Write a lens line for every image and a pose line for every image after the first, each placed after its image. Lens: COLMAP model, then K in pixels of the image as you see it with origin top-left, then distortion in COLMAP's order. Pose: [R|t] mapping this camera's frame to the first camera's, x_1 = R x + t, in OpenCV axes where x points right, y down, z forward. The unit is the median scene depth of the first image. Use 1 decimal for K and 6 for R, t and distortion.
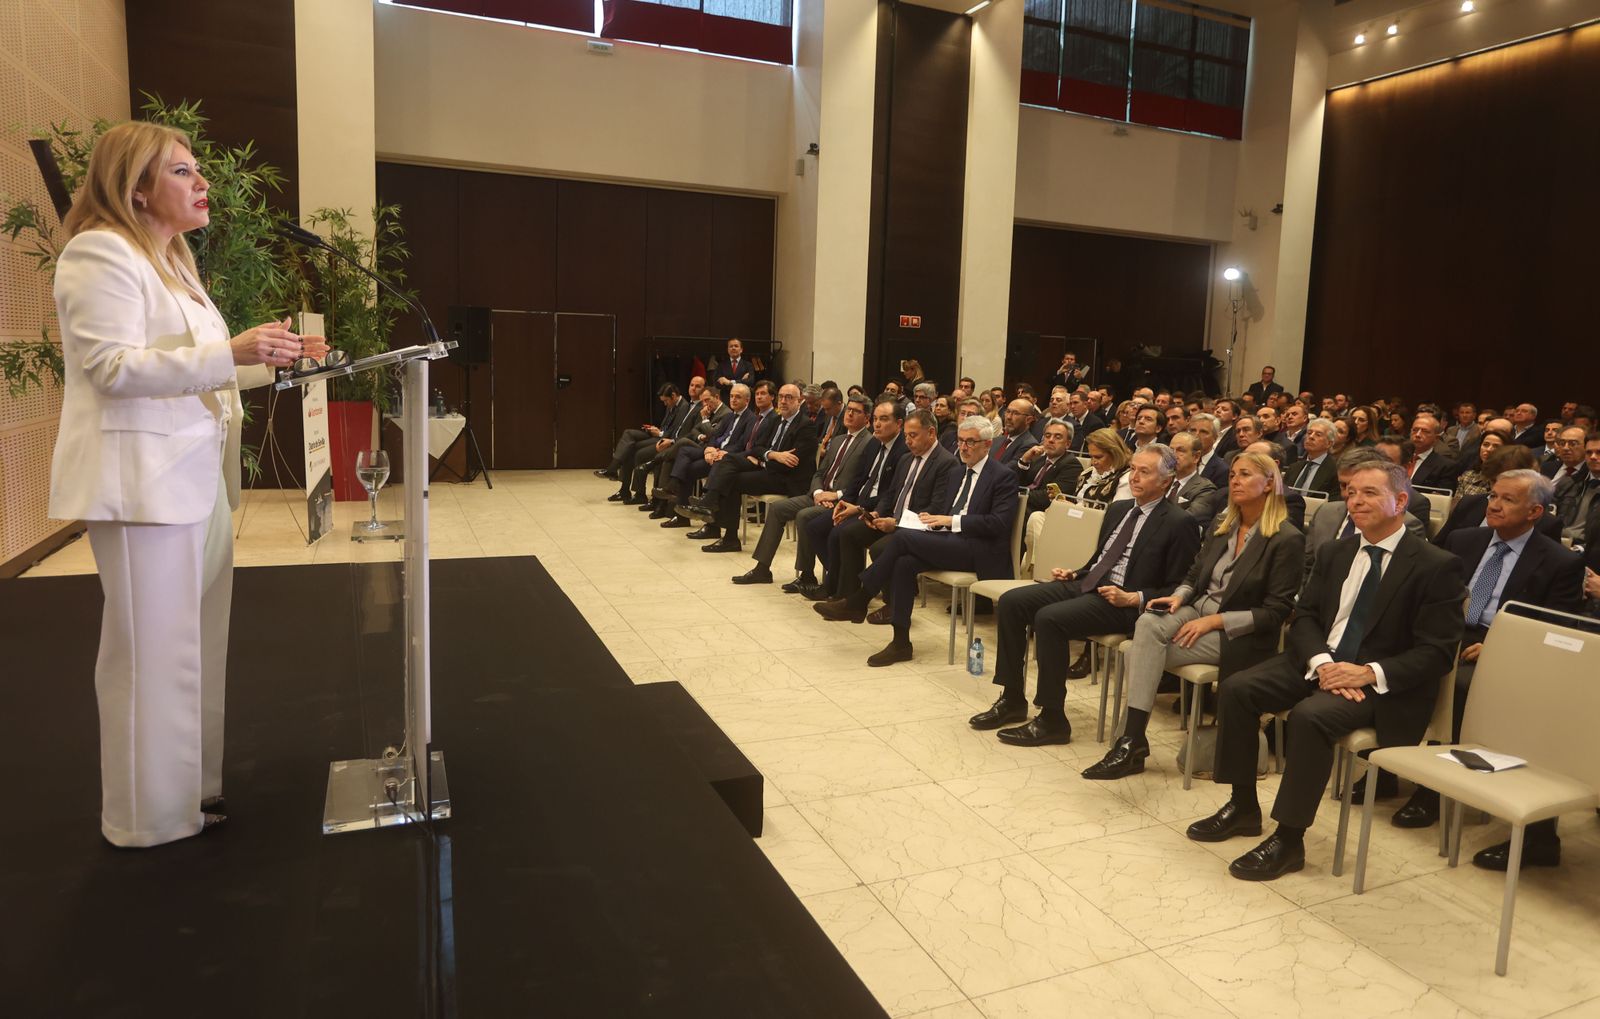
lens RADIAL K [[1006.9, 0, 818.8], [0, 1006.9, 492.6], [0, 0, 1]] dist [-0.053094, 0.037047]
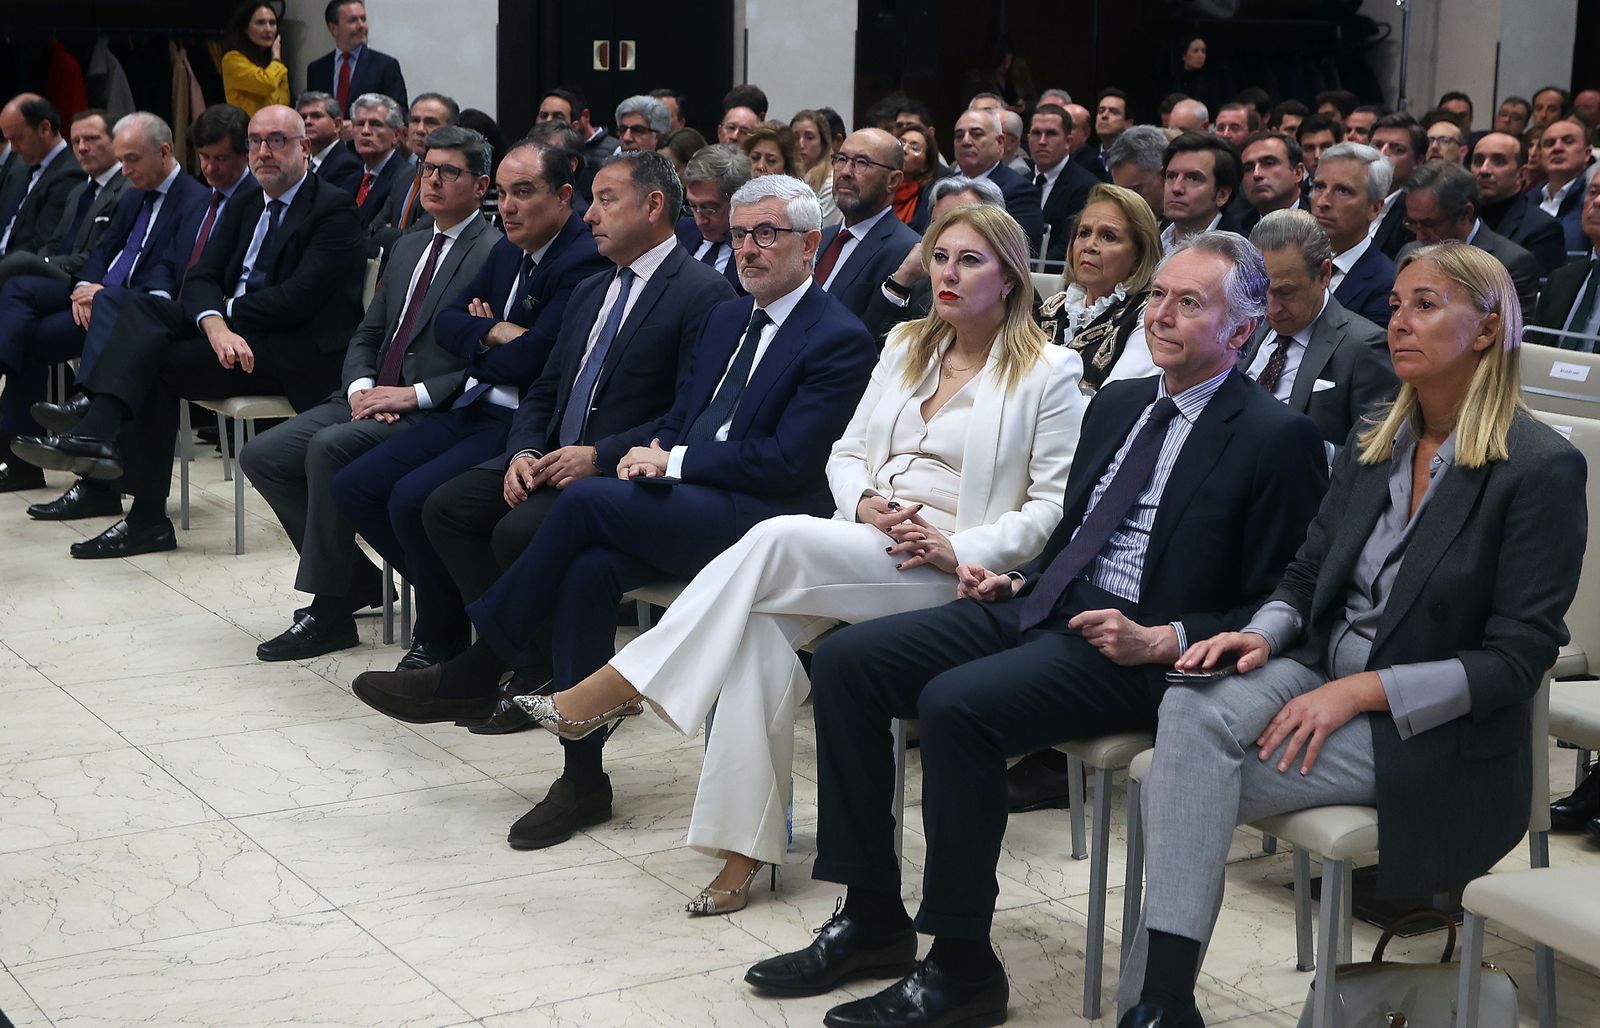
lens RADIAL K [[2474.7, 0, 753.1], [0, 2474.7, 397.1], [0, 0, 1]] dist [0.022839, 0.010963]
pose [[0.991219, -0.038738, 0.126425, 0.021878], [0.037508, 0.999223, 0.012093, -0.001858], [-0.126796, -0.007245, 0.991902, 0.040264]]
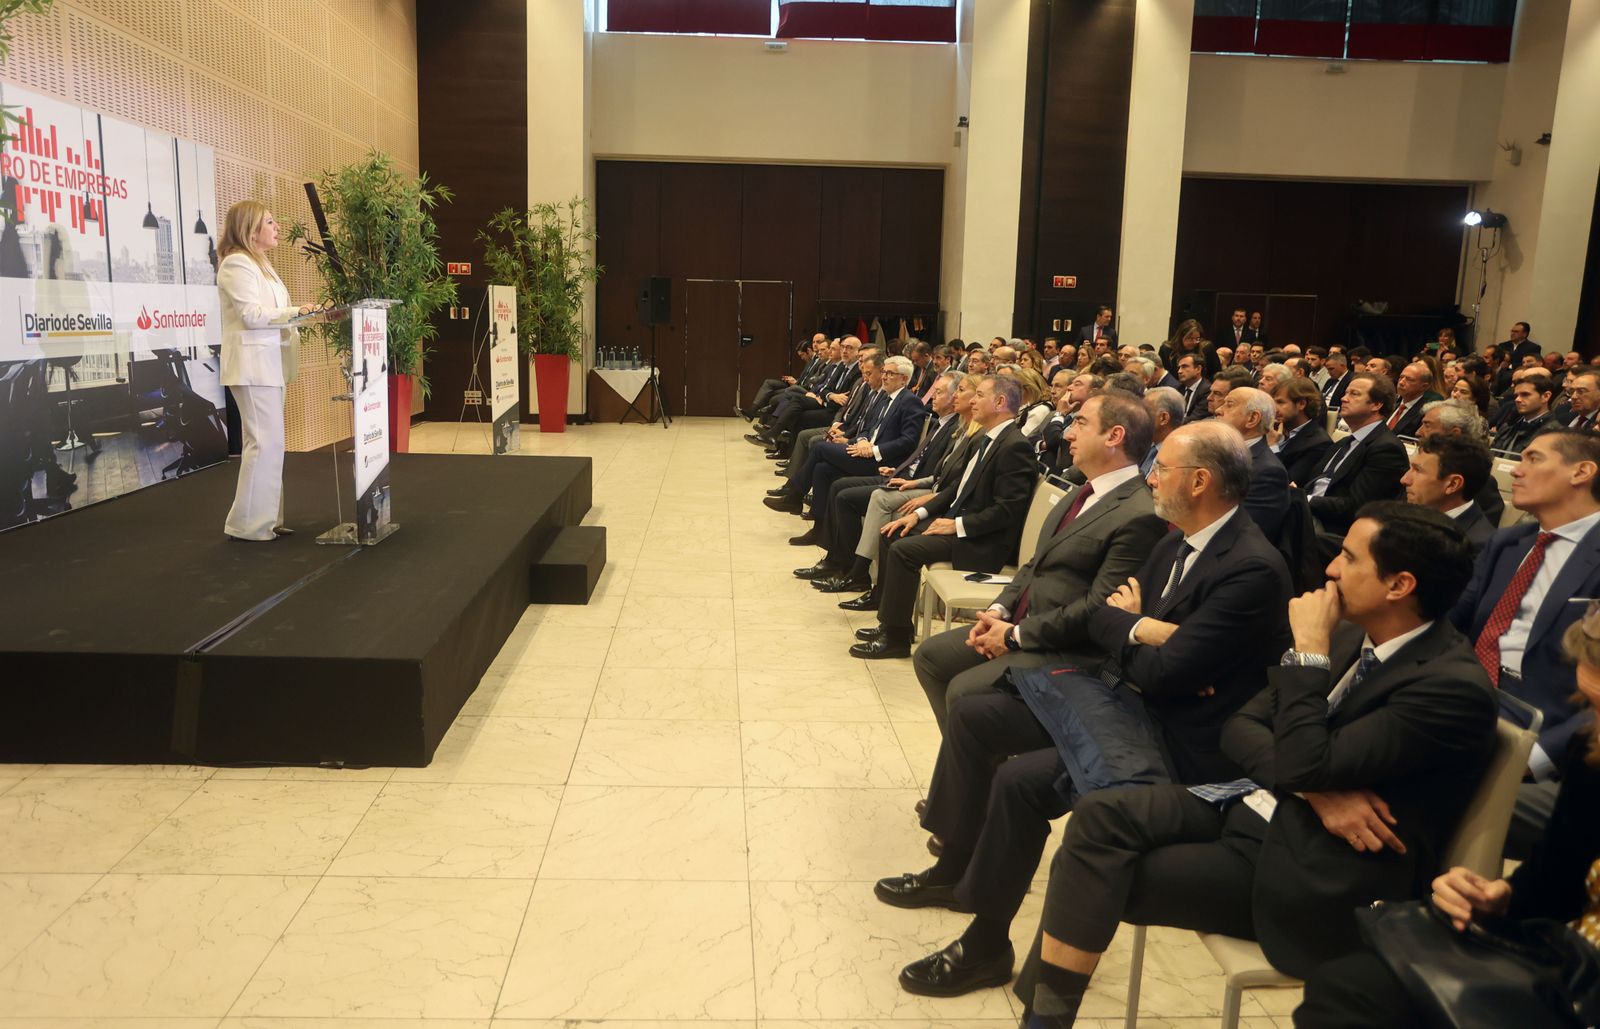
lens RADIAL K [[1059.8, 0, 742.9], [0, 1059.8, 483.4], [0, 0, 1]] dist [-0.065318, 0.058088]
pose [[0.925390, 0.045669, -0.376254, 0.282416], [-0.040235, 0.998942, 0.022292, 0.035160], [0.376873, -0.005490, 0.926248, -0.168115]]
